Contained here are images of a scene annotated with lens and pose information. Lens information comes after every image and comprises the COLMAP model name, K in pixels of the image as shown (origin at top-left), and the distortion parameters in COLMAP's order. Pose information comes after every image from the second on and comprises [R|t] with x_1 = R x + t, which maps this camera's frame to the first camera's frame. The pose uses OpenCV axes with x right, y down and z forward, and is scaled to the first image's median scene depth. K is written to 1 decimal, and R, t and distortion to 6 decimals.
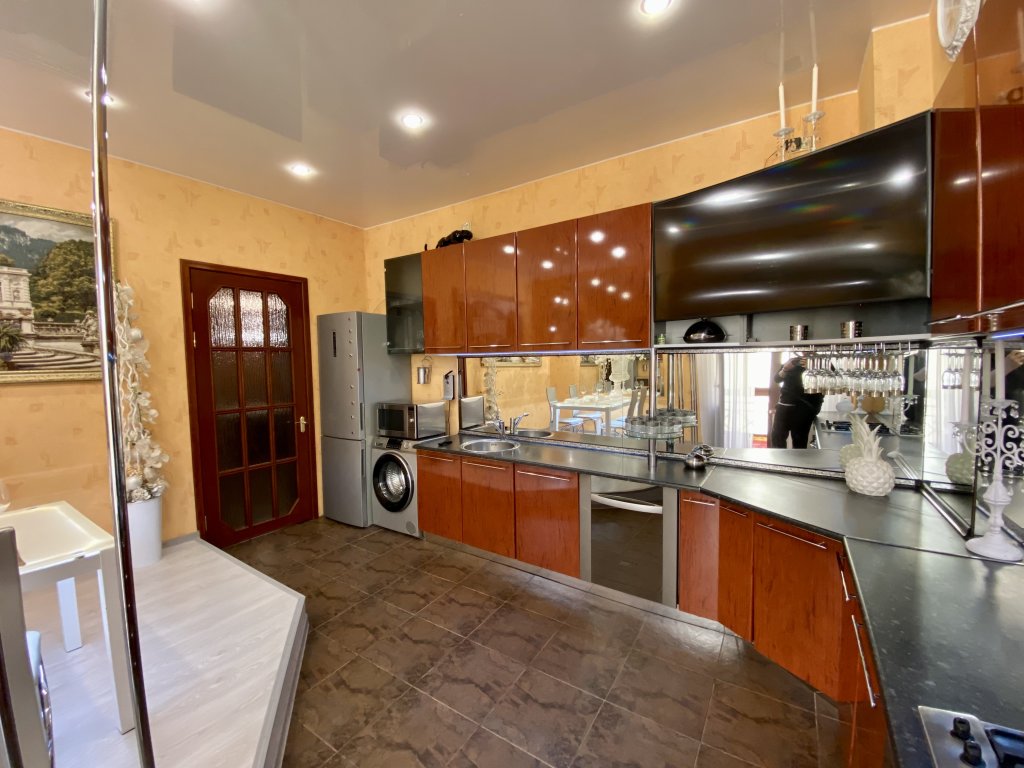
lens RADIAL K [[411.4, 0, 502.6], [0, 411.4, 380.4], [0, 0, 1]] dist [0.004744, -0.011934]
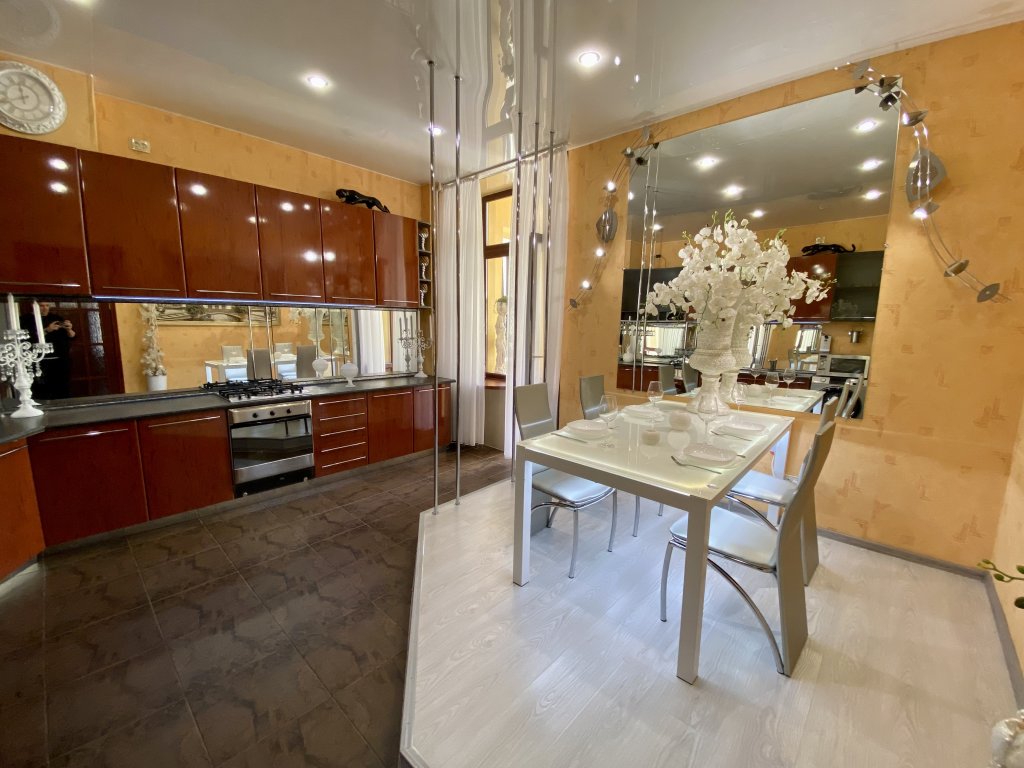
lens RADIAL K [[411.4, 0, 506.6], [0, 411.4, 387.4], [0, 0, 1]] dist [0.004744, -0.011934]
pose [[-0.986727, -0.026826, 0.160155, -0.670044], [0.006618, 0.978798, 0.204723, -0.028776], [-0.162251, 0.203065, -0.965629, 1.353790]]
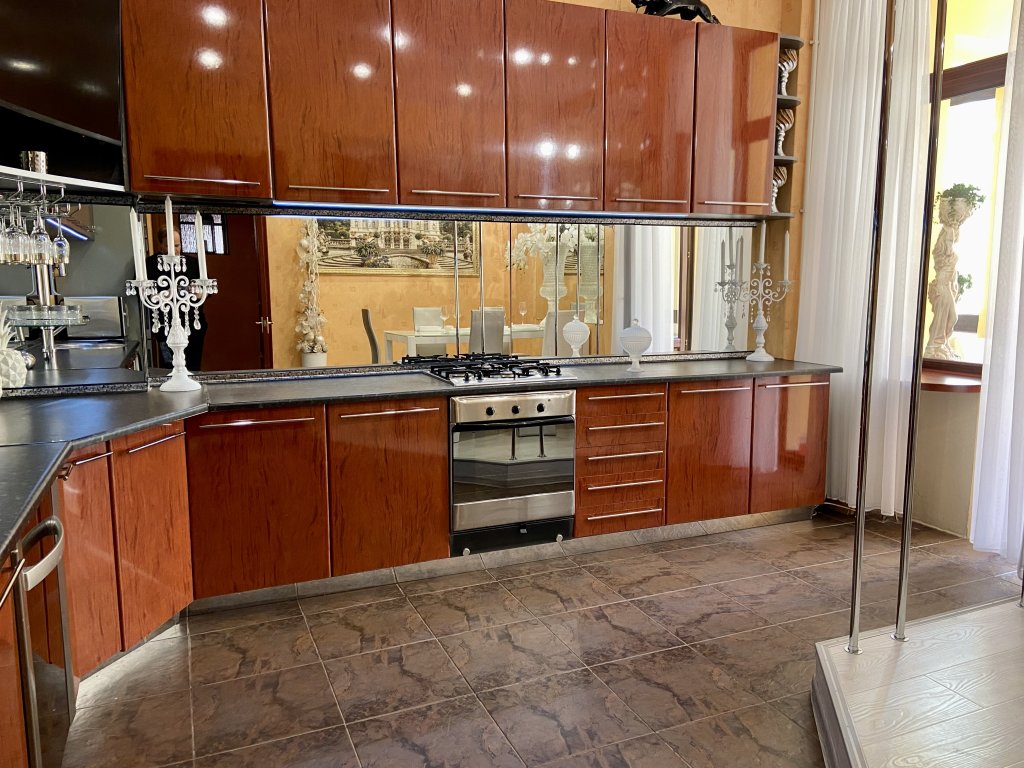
lens RADIAL K [[767.7, 0, 520.8], [0, 767.7, 383.2], [0, 0, 1]] dist [0.080428, -0.070536]
pose [[-0.838147, -0.054633, 0.542702, -0.462191], [0.045743, 0.984426, 0.169746, 0.043020], [-0.543523, 0.167097, -0.822594, 1.313686]]
